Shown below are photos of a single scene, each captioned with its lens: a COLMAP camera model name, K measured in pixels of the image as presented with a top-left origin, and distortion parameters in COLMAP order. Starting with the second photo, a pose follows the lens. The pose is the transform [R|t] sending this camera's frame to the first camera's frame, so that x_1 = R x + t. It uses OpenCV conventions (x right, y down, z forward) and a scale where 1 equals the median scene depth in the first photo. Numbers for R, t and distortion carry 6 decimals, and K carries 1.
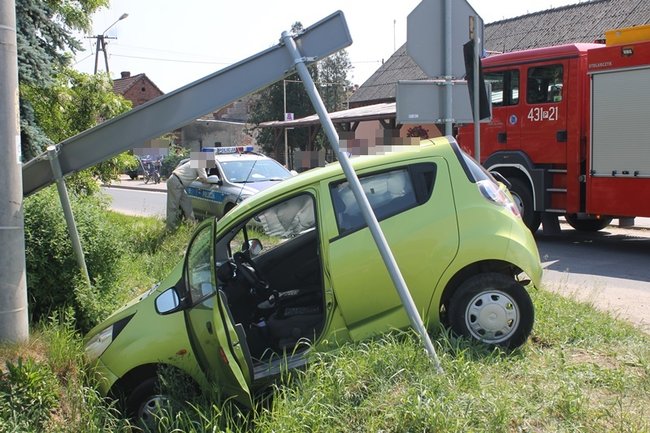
lens RADIAL K [[780.7, 0, 325.0], [0, 780.7, 216.5], [0, 0, 1]] dist [-0.059824, 0.012989]
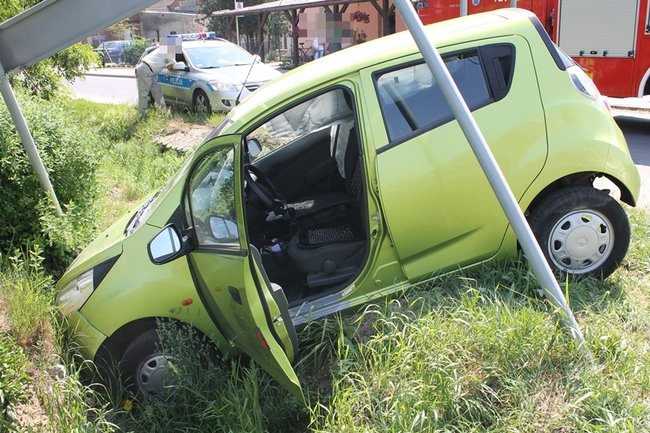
lens RADIAL K [[645.9, 0, 325.0], [0, 645.9, 216.5], [0, 0, 1]] dist [-0.132056, 0.150245]
pose [[0.995747, -0.041662, 0.082168, -0.087532], [0.025295, 0.981265, 0.190997, -0.024525], [-0.088586, -0.188106, 0.978145, 0.348372]]
